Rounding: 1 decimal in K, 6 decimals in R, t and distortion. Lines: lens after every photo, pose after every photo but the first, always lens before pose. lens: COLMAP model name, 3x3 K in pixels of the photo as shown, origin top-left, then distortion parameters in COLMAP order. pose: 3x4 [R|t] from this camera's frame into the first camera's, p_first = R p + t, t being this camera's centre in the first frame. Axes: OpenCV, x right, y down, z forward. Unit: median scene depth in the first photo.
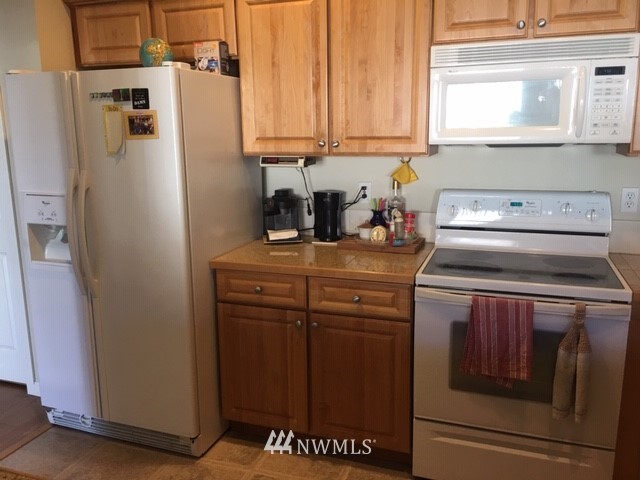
lens RADIAL K [[546.3, 0, 318.6], [0, 546.3, 239.9], [0, 0, 1]] dist [0.045994, -0.019228]
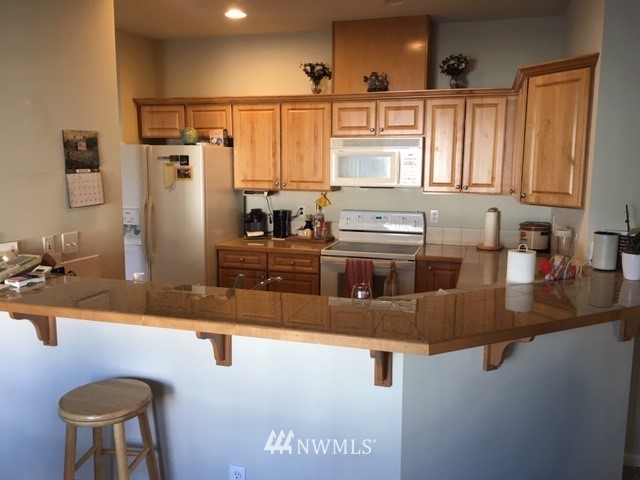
lens RADIAL K [[546.3, 0, 320.7], [0, 546.3, 241.1], [0, 0, 1]] dist [0.045994, -0.019228]
pose [[0.998773, 0.013773, 0.047560, 0.071772], [-0.010943, 0.998183, -0.059252, 0.133249], [-0.048290, 0.058658, 0.997109, -0.893417]]
